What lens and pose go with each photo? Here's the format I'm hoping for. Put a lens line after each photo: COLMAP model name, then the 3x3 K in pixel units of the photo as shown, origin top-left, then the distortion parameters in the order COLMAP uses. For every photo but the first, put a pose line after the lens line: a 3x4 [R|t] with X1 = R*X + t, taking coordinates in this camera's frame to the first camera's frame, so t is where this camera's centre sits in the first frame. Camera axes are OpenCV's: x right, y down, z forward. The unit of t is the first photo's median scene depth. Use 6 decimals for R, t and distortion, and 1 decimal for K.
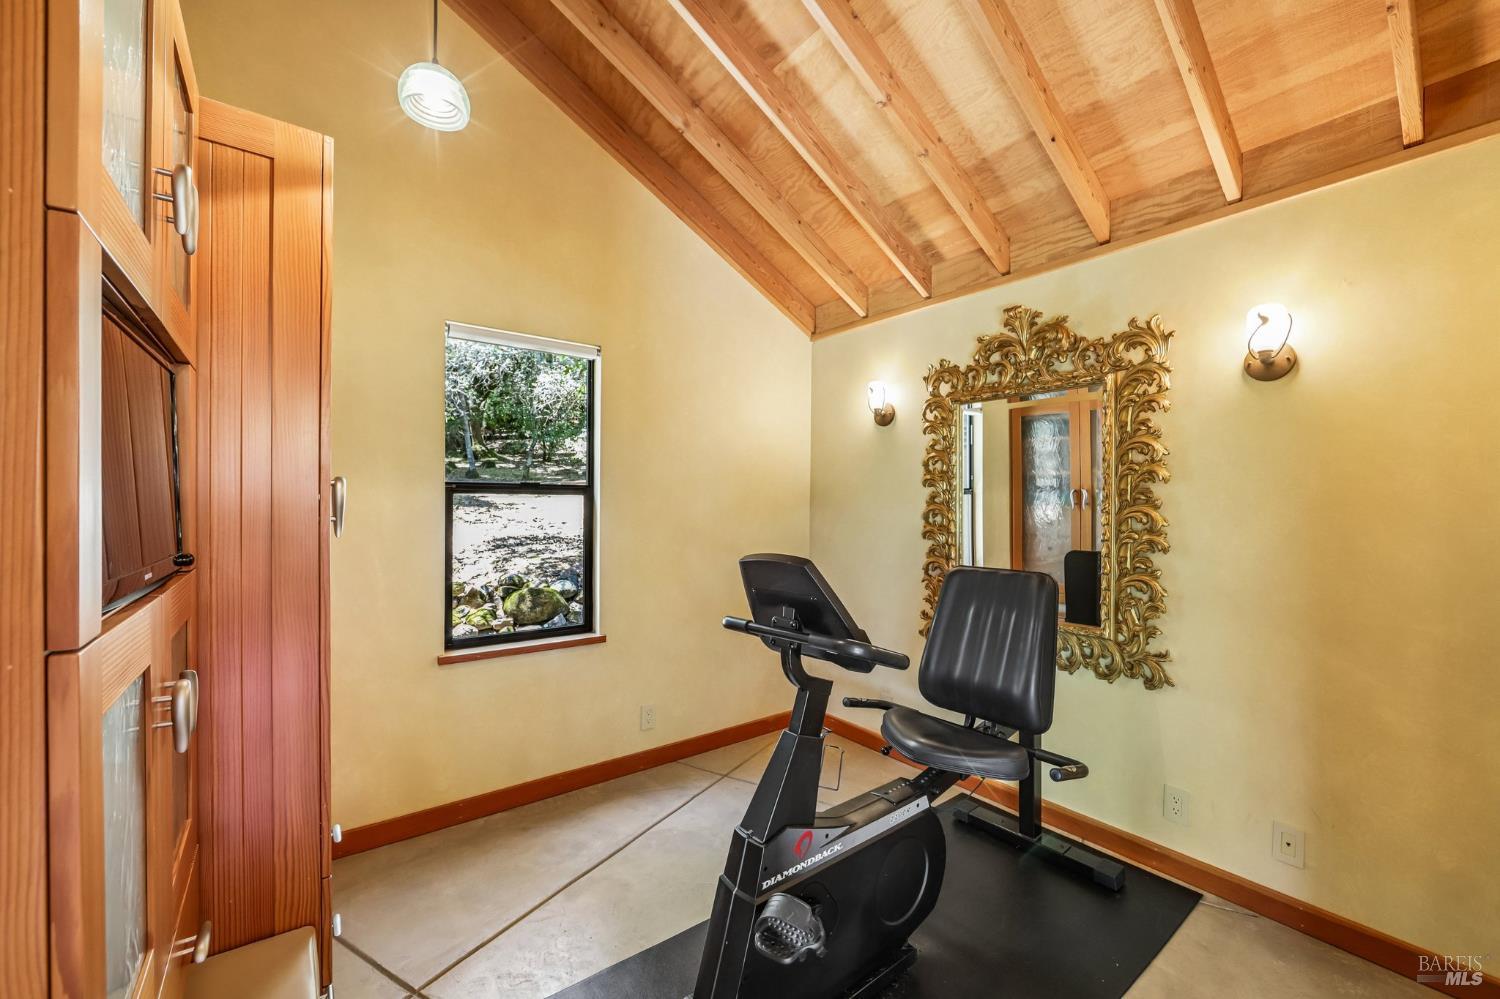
lens RADIAL K [[598.0, 0, 753.2], [0, 598.0, 499.3], [0, 0, 1]] dist [0.000087, 0.000299]
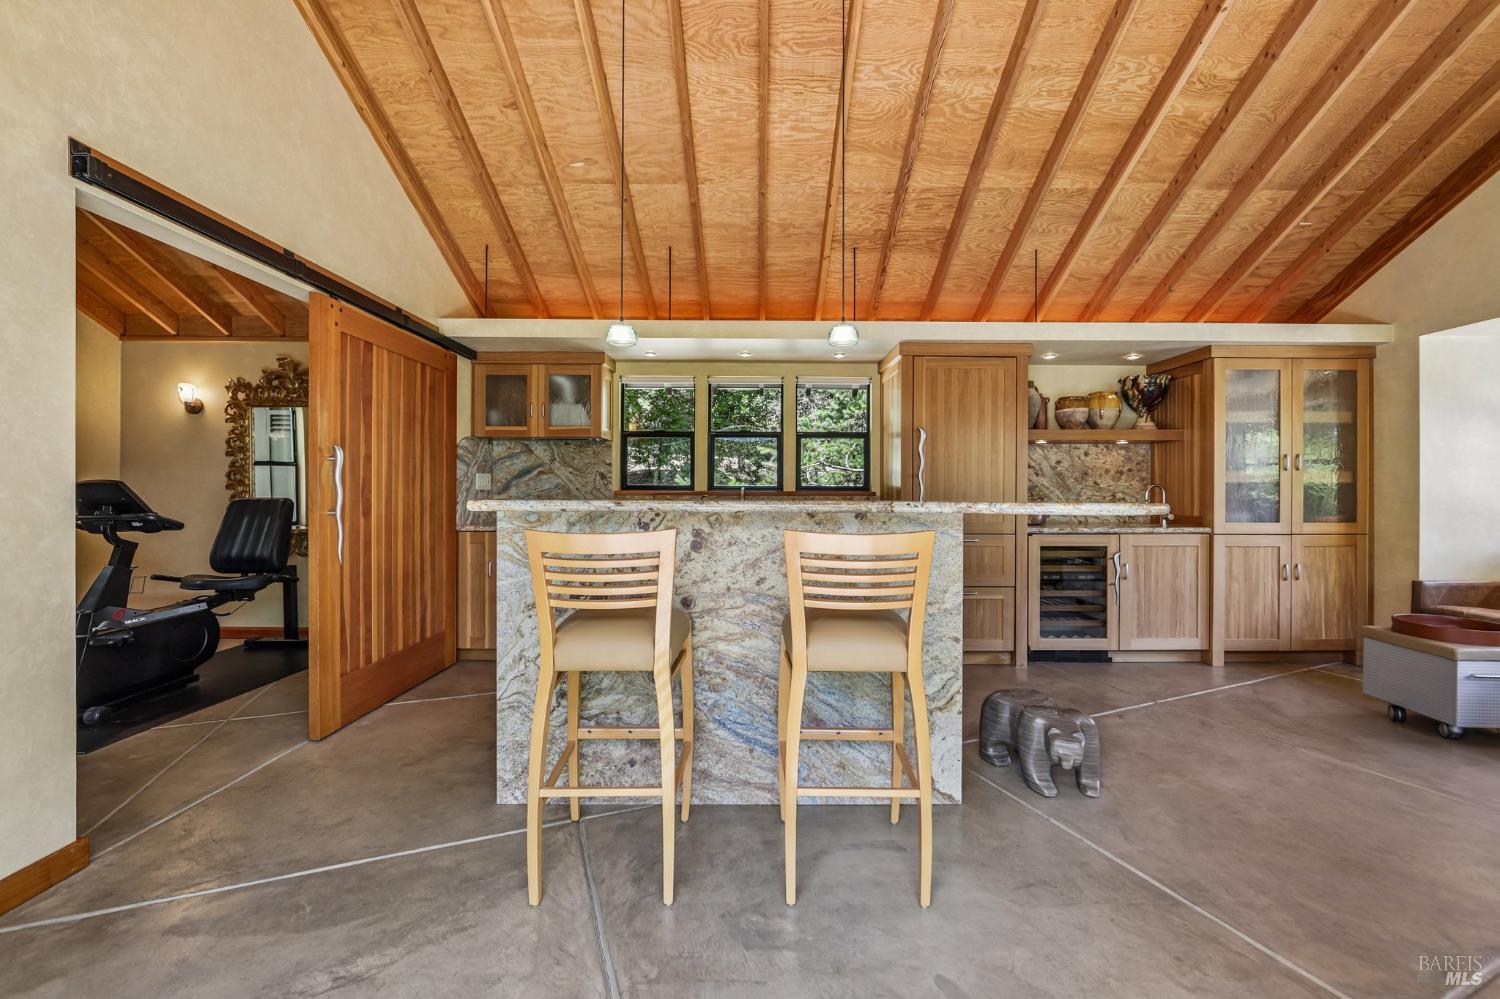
lens RADIAL K [[598.0, 0, 756.6], [0, 598.0, 487.5], [0, 0, 1]] dist [0.000087, 0.000299]
pose [[0.608564, -0.005689, 0.793484, -0.117155], [-0.000573, 0.999971, 0.007609, 0.050220], [-0.793504, -0.005085, 0.608544, -1.095461]]
